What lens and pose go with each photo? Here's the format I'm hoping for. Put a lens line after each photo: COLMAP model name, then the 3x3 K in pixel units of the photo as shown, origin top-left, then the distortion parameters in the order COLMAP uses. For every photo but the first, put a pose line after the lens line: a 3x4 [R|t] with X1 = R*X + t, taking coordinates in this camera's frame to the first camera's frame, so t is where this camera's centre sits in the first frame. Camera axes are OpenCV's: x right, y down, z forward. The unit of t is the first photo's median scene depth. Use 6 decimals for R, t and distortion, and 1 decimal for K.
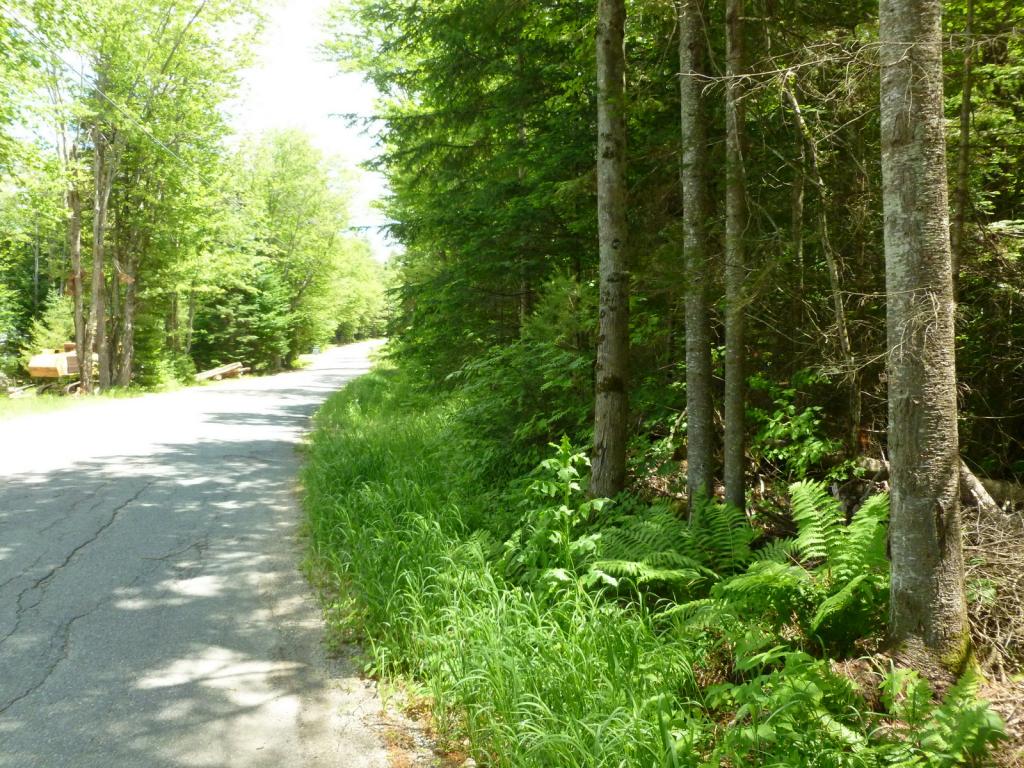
lens RADIAL K [[669.7, 0, 512.0], [0, 669.7, 384.0], [0, 0, 1]] dist [-0.025837, -0.000168]
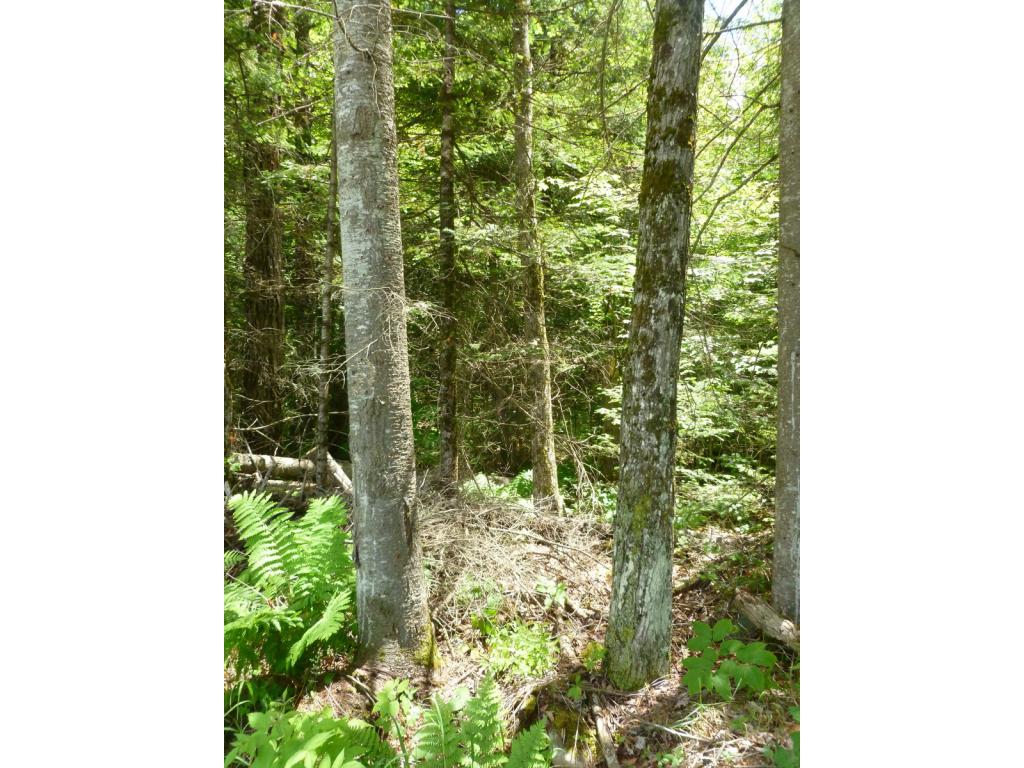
lens RADIAL K [[669.7, 0, 512.0], [0, 669.7, 384.0], [0, 0, 1]] dist [-0.025837, -0.000168]
pose [[0.655456, -0.015853, 0.755067, -0.013567], [0.018817, 0.999812, 0.004656, -0.001210], [-0.754999, 0.011156, 0.655631, 0.194982]]
